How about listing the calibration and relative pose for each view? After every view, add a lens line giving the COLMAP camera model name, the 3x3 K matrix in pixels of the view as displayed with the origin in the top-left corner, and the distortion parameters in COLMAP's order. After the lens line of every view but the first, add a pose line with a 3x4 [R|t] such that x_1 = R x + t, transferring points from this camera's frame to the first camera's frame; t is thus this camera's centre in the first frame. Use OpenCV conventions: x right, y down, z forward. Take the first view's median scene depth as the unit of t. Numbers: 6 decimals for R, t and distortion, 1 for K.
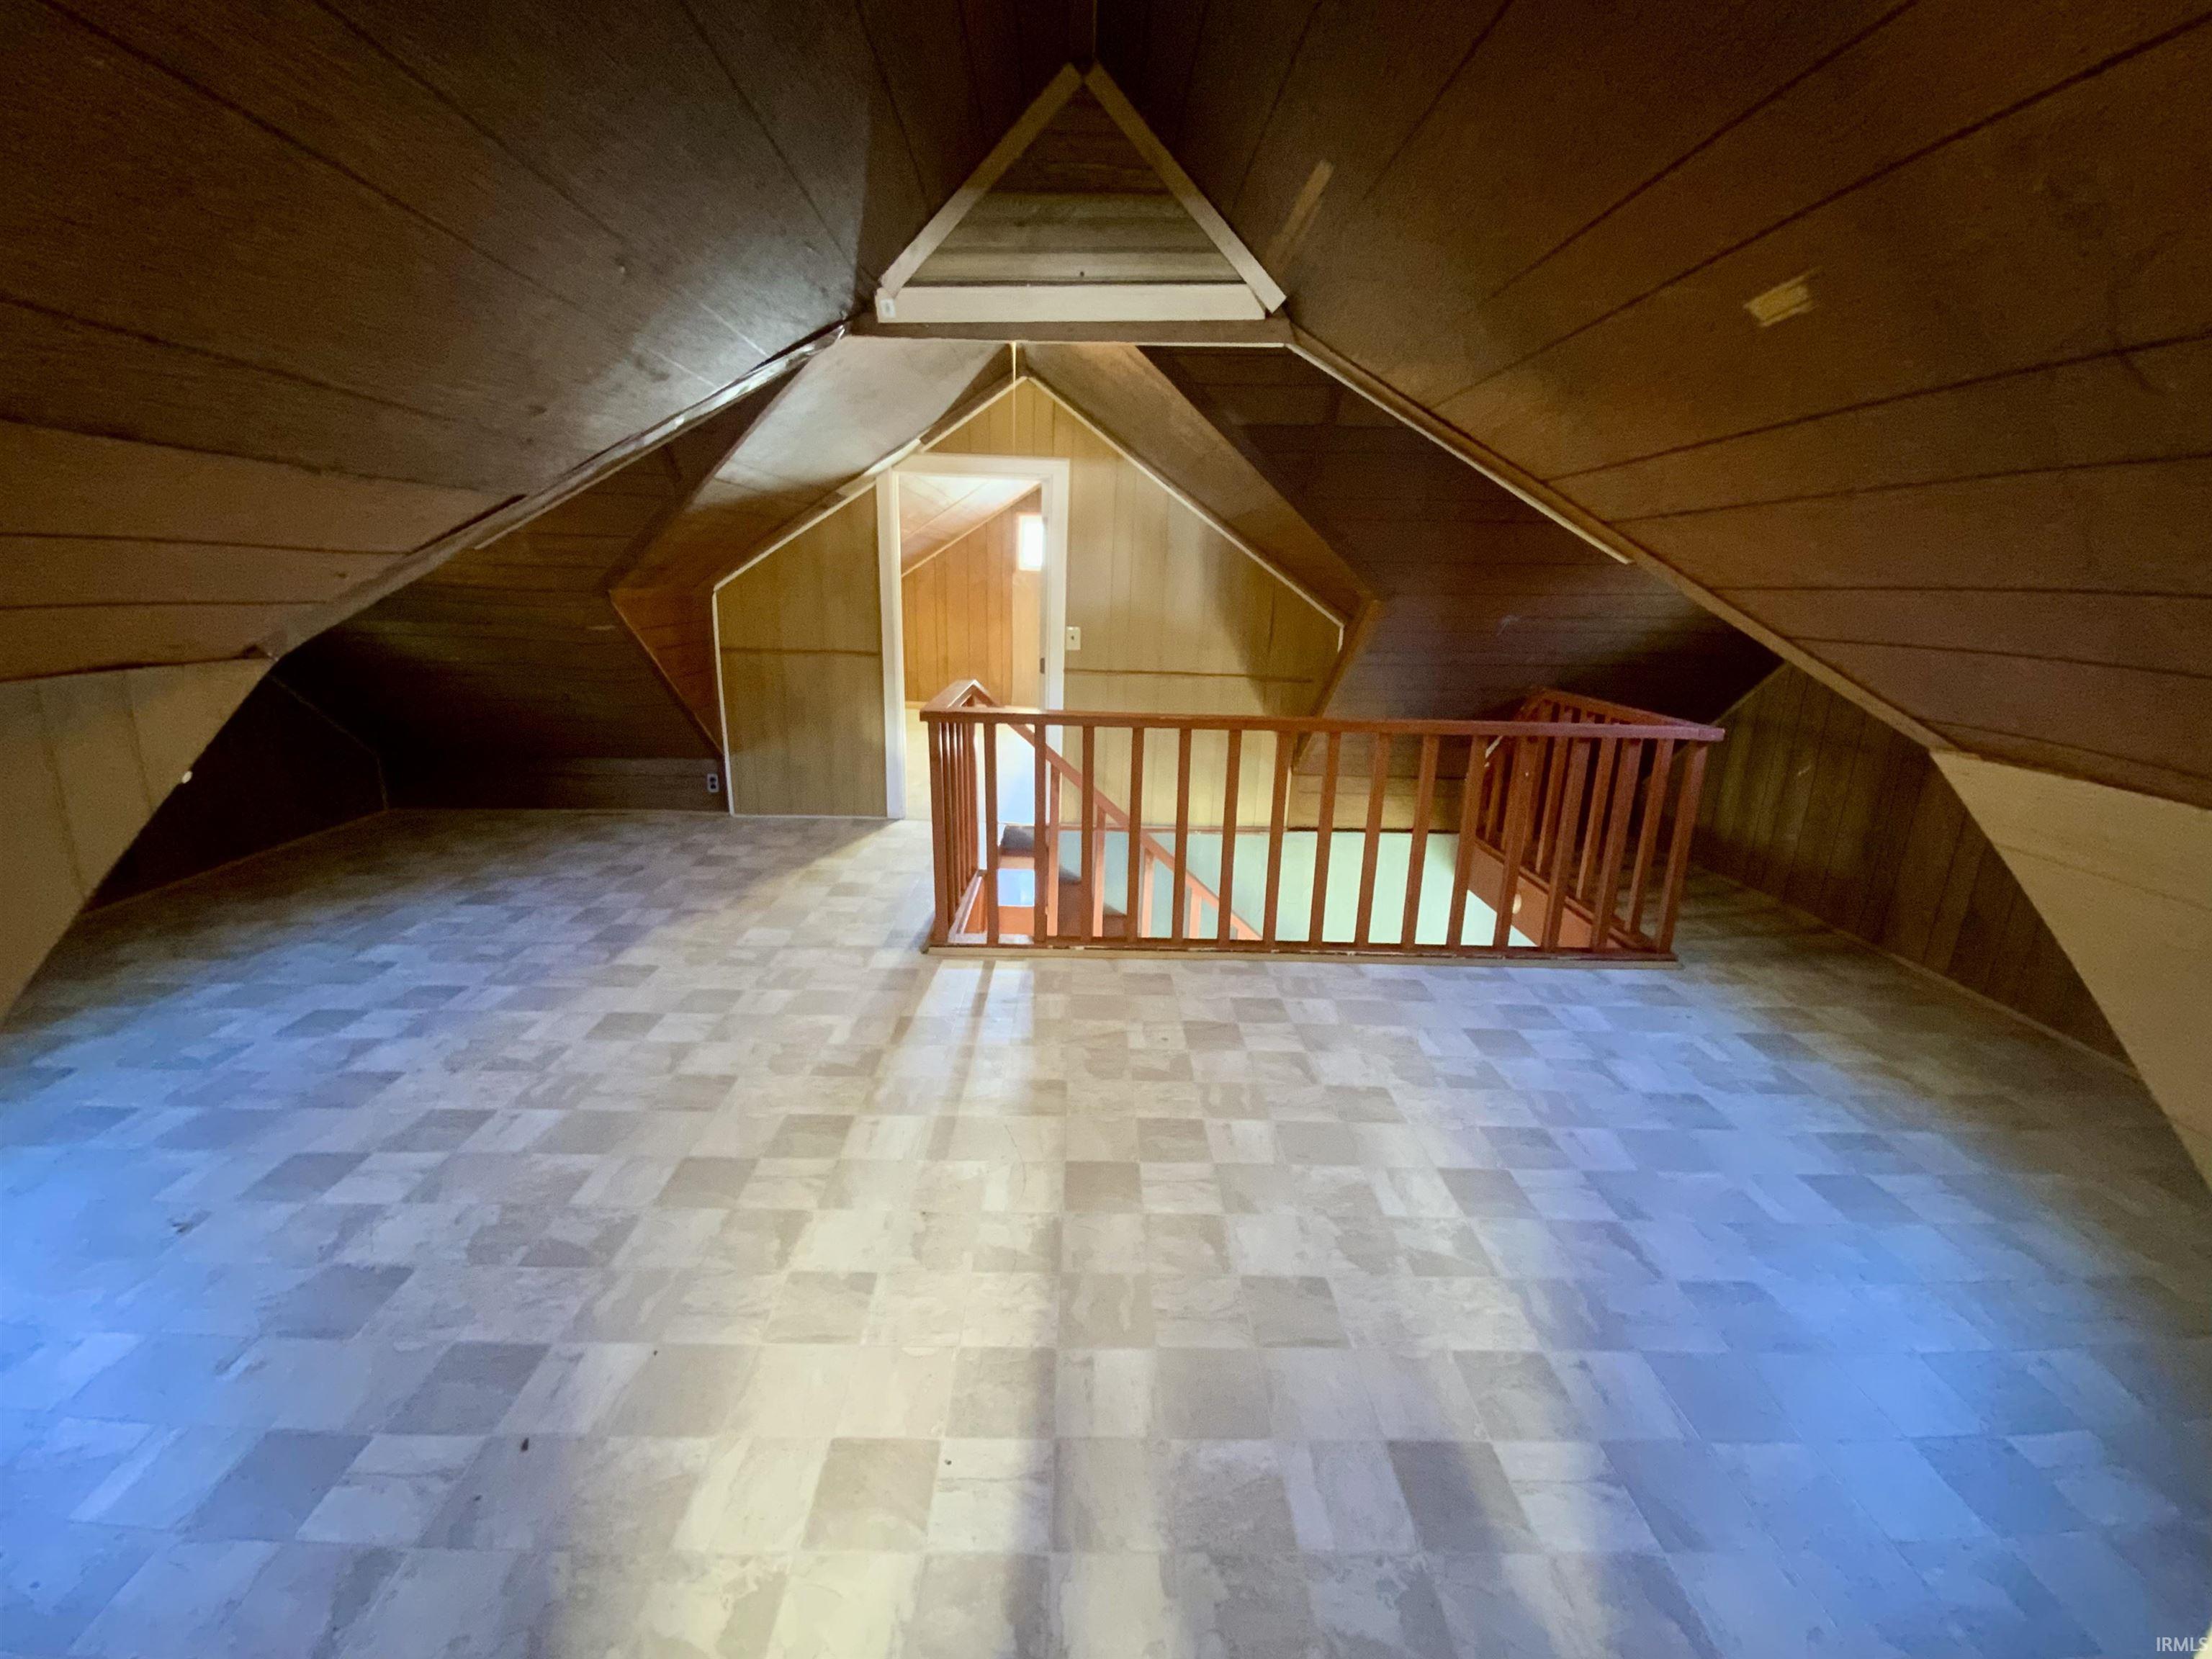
lens RADIAL K [[891.9, 0, 1106.0], [0, 891.9, 829.5], [0, 0, 1]] dist [-0.000909, -0.009851]
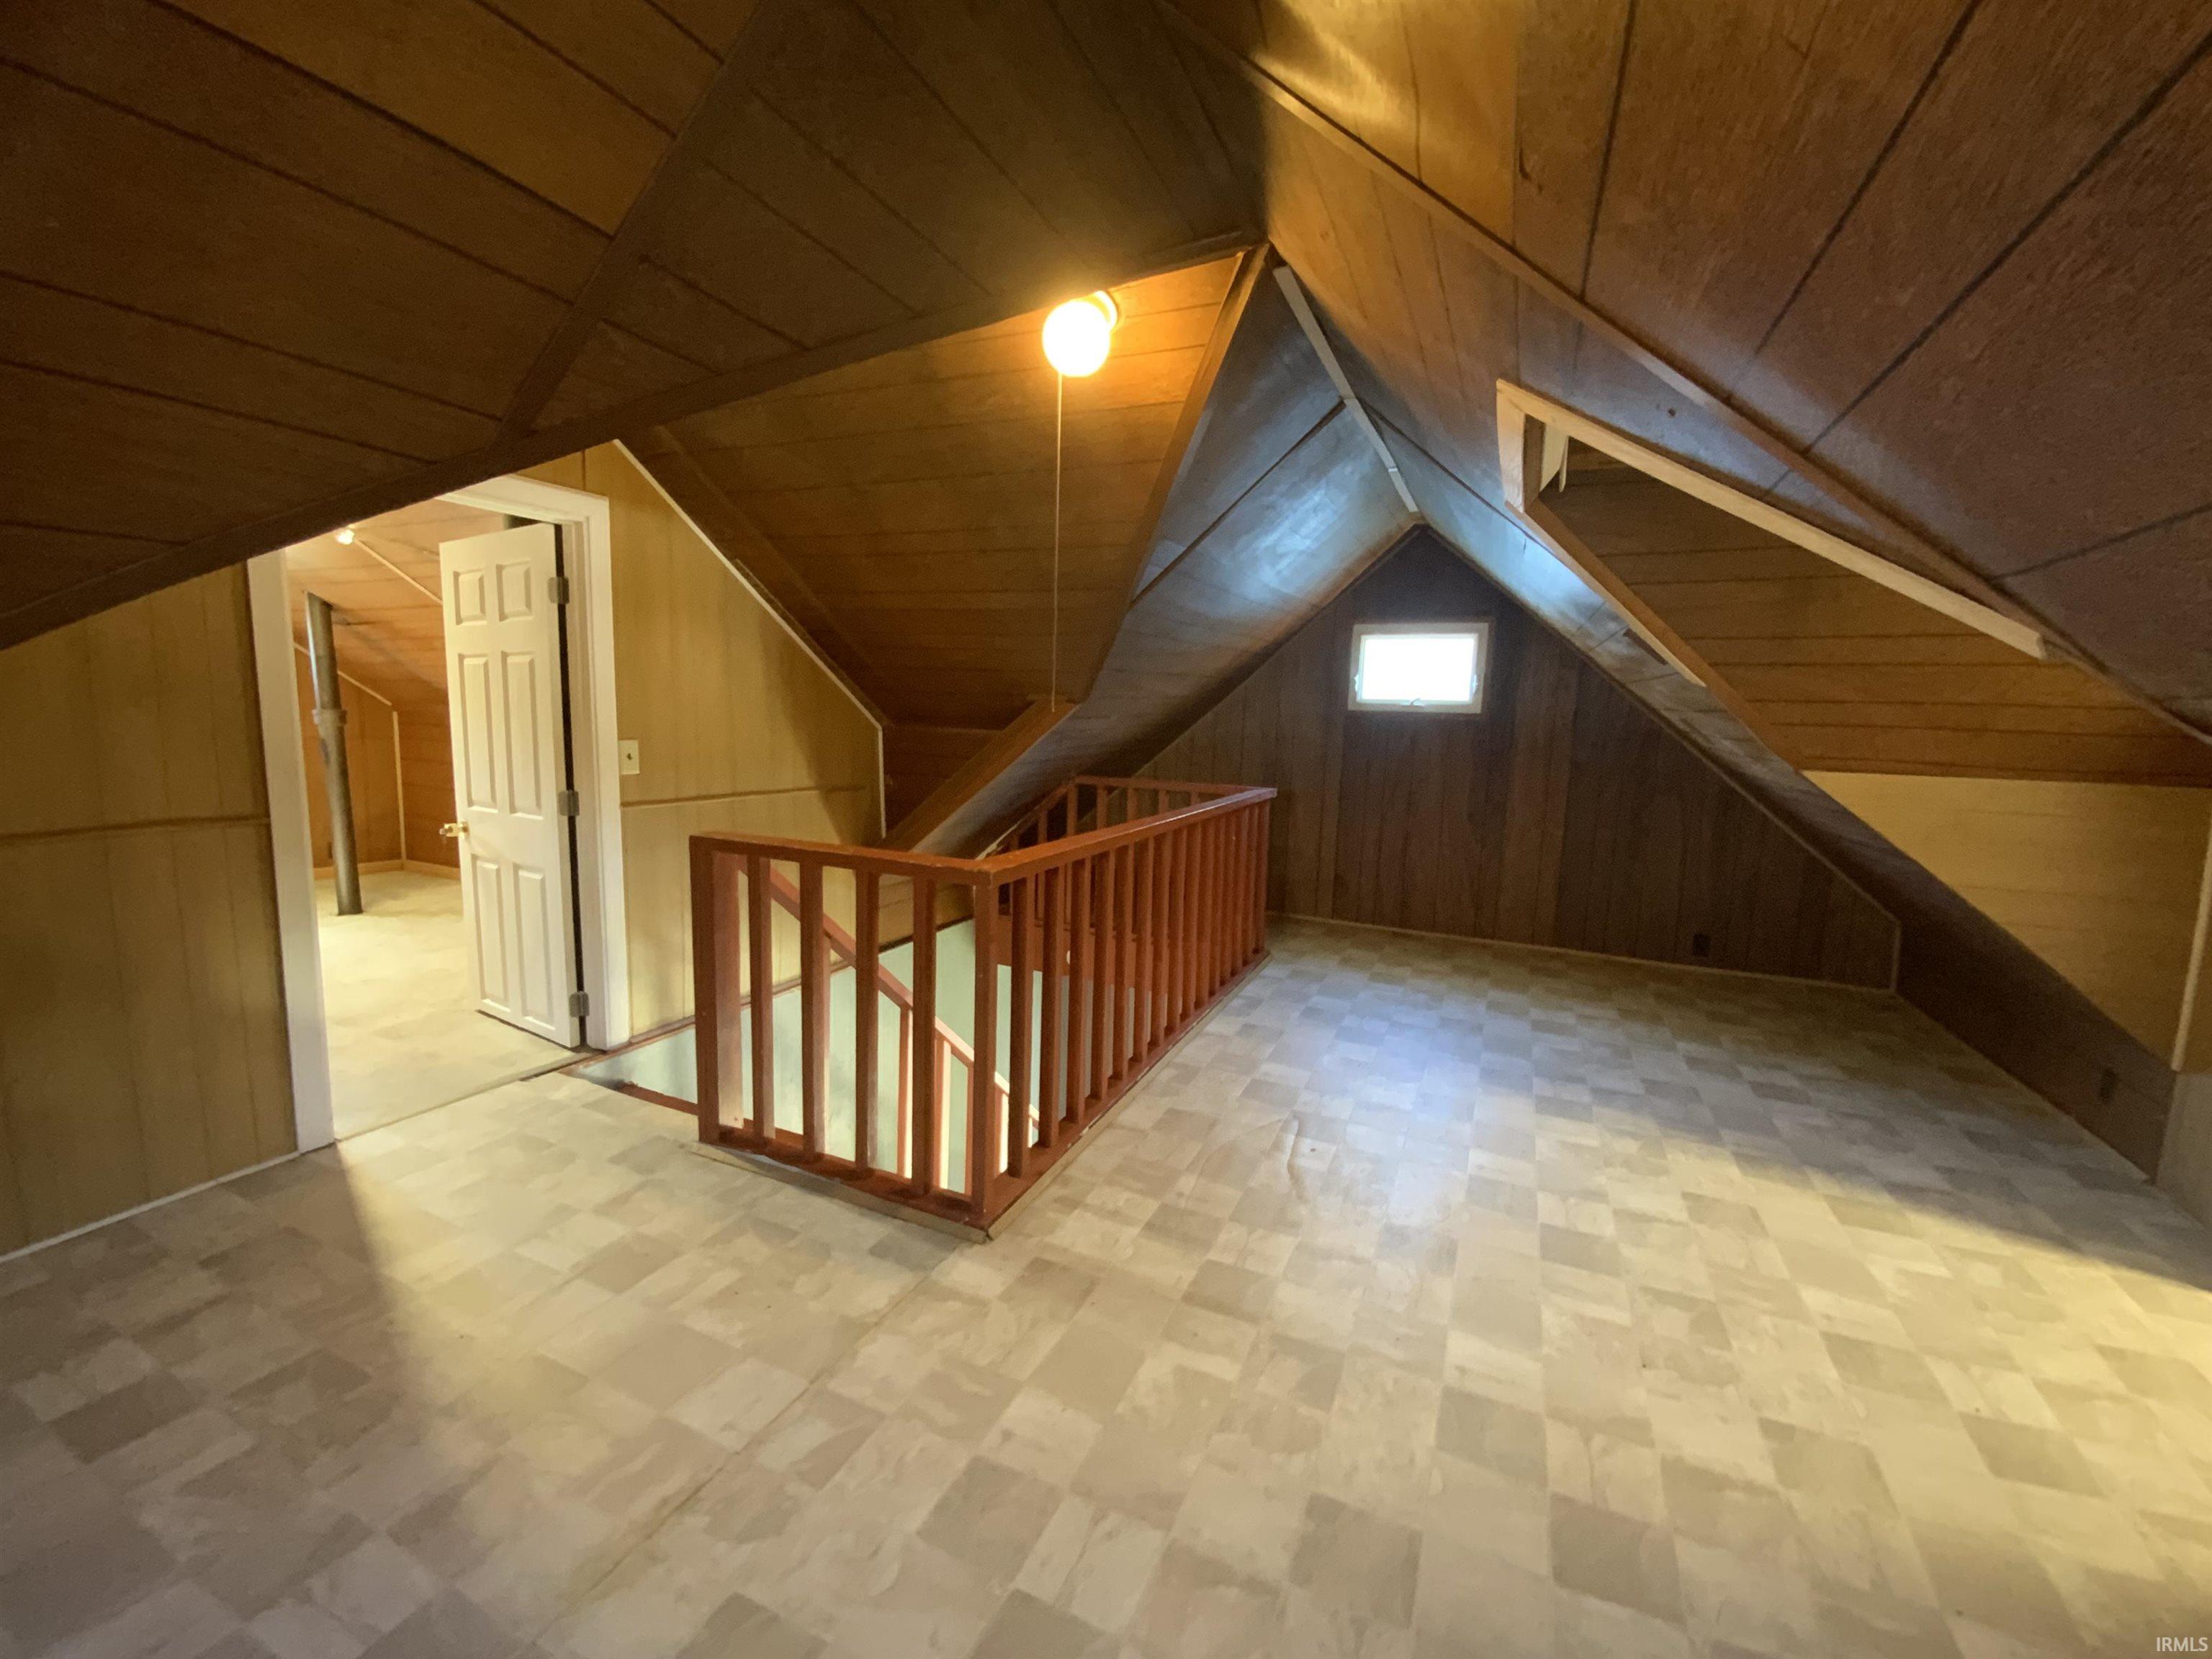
lens RADIAL K [[891.9, 0, 1106.0], [0, 891.9, 829.5], [0, 0, 1]] dist [-0.000909, -0.009851]
pose [[0.435506, -0.136340, 0.889801, -0.693464], [0.221976, 0.974205, 0.040628, -0.157953], [-0.872388, 0.179821, 0.454537, 0.568129]]
